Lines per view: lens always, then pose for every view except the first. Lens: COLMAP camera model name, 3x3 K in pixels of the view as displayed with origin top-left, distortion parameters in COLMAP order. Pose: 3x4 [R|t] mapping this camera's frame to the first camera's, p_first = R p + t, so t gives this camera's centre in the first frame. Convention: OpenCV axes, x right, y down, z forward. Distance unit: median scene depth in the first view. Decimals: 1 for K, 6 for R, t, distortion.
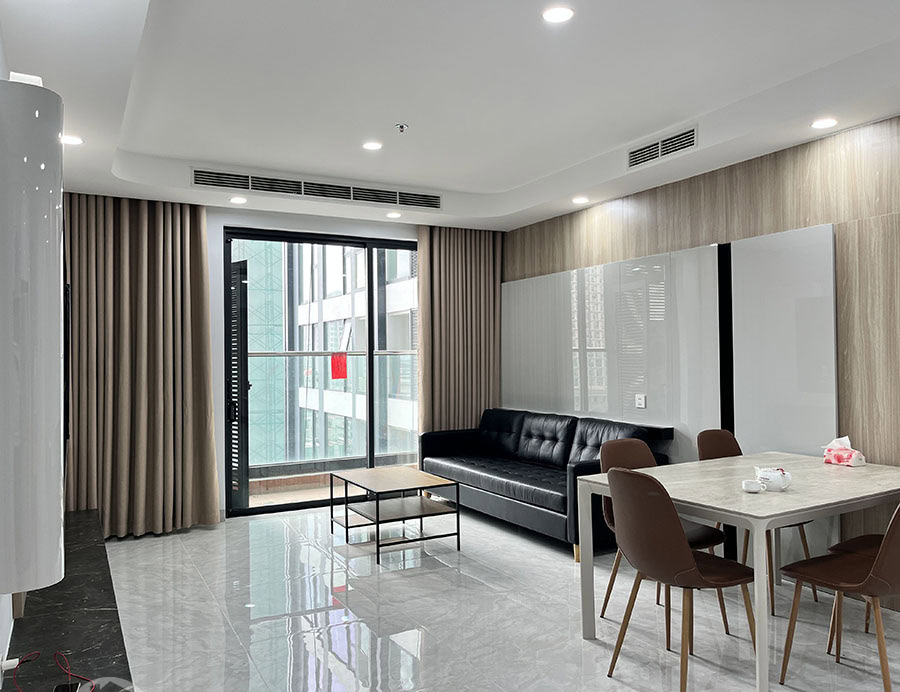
lens RADIAL K [[694.5, 0, 454.4], [0, 694.5, 349.3], [0, 0, 1]] dist [0.031146, -0.007504]
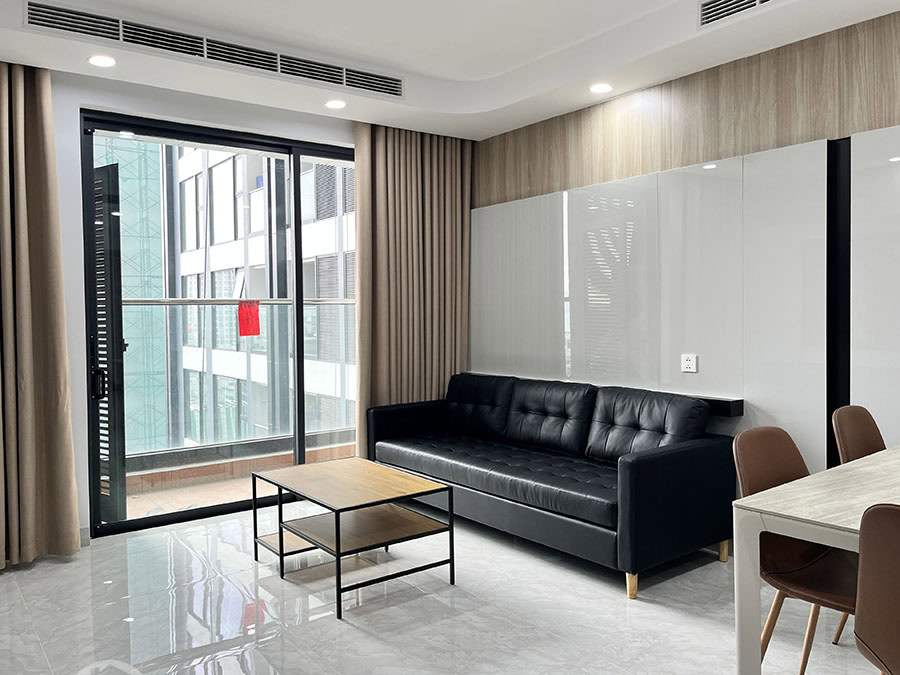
lens RADIAL K [[699.1, 0, 443.7], [0, 699.1, 331.8], [0, 0, 1]] dist [0.014685, -0.008885]
pose [[0.989680, -0.003928, 0.143239, -0.086693], [-0.001281, 0.999342, 0.036257, 0.014043], [-0.143287, -0.036066, 0.989024, 0.286873]]
